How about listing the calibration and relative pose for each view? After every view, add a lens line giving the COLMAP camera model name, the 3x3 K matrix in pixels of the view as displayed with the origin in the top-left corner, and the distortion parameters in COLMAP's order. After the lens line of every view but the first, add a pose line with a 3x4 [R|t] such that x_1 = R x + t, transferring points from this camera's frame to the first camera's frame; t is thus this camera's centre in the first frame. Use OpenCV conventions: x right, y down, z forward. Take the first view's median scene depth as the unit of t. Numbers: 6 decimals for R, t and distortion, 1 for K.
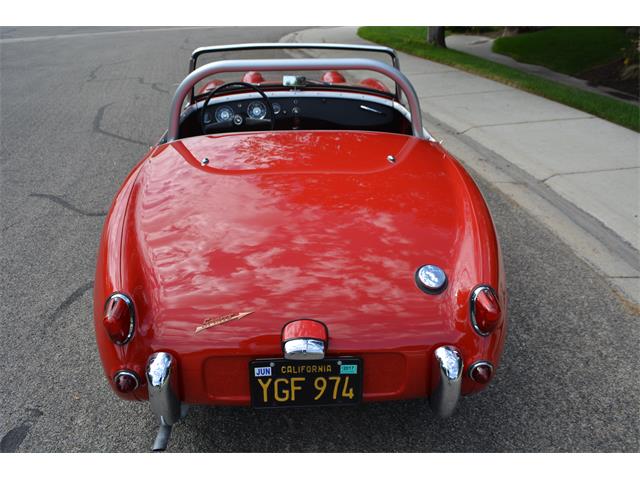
lens RADIAL K [[512.8, 0, 221.2], [0, 512.8, 284.7], [0, 0, 1]] dist [-0.063134, 0.004439]
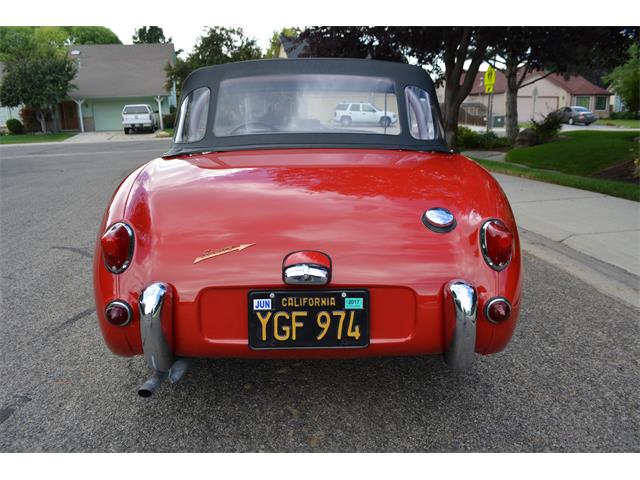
lens RADIAL K [[512.8, 0, 221.2], [0, 512.8, 284.7], [0, 0, 1]] dist [-0.063134, 0.004439]
pose [[0.998050, 0.042905, -0.045341, 0.037731], [-0.052146, 0.972325, -0.227740, 0.279484], [0.034315, 0.229660, 0.972666, 0.058180]]
